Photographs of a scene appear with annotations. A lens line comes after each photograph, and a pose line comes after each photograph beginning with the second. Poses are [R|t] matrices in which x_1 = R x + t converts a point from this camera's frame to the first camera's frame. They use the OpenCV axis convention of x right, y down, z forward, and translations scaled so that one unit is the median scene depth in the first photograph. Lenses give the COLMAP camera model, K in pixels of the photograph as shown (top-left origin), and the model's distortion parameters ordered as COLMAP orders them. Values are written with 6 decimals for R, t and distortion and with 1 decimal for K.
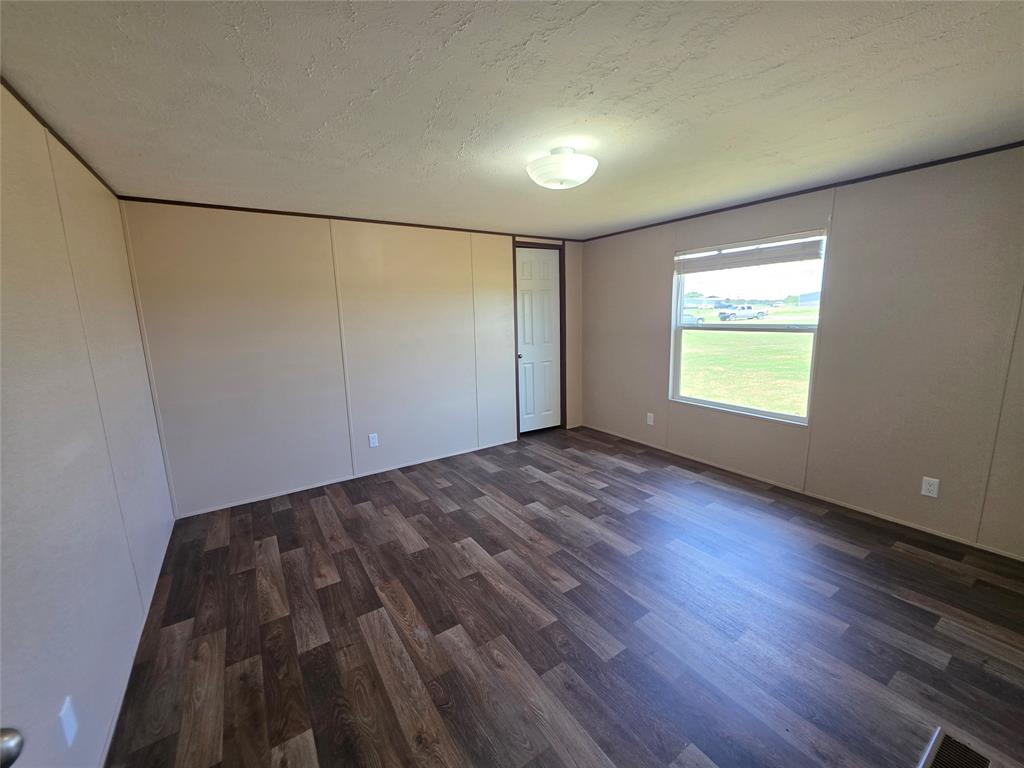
lens RADIAL K [[407.4, 0, 520.7], [0, 407.4, 381.1], [0, 0, 1]] dist [0.000299, -0.004058]
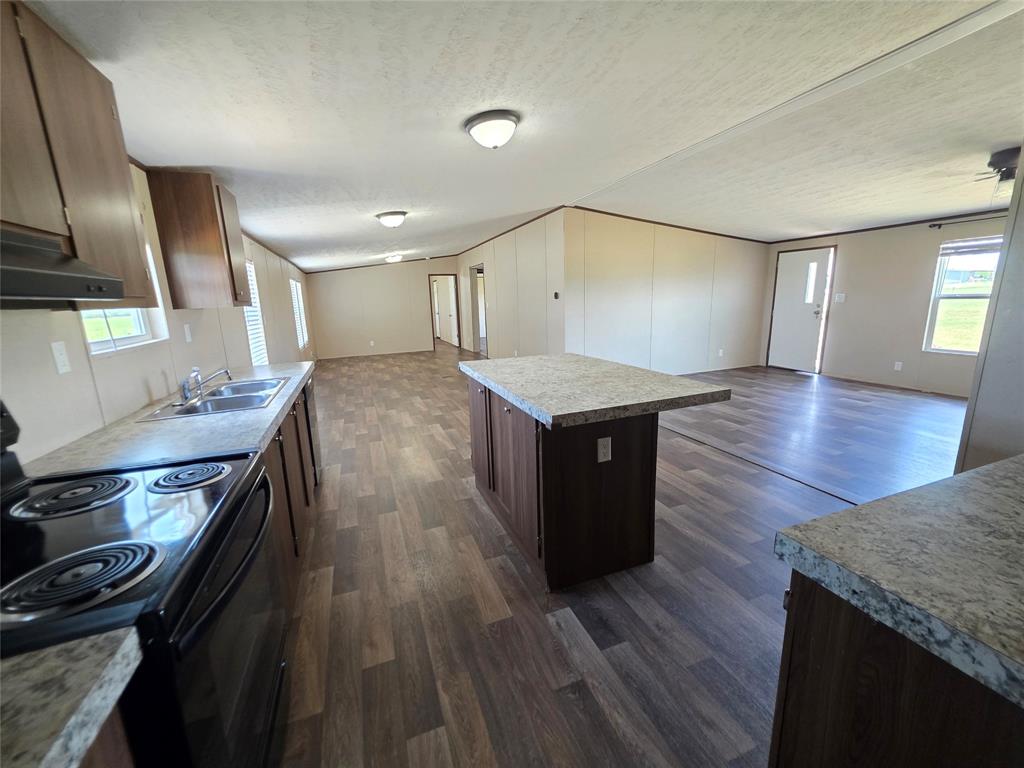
lens RADIAL K [[407.4, 0, 520.7], [0, 407.4, 381.1], [0, 0, 1]] dist [0.000299, -0.004058]
pose [[0.975746, 0.037829, -0.215611, -0.071775], [-0.028506, 0.998526, 0.046184, -0.048468], [0.217041, -0.038918, 0.975386, 0.318545]]
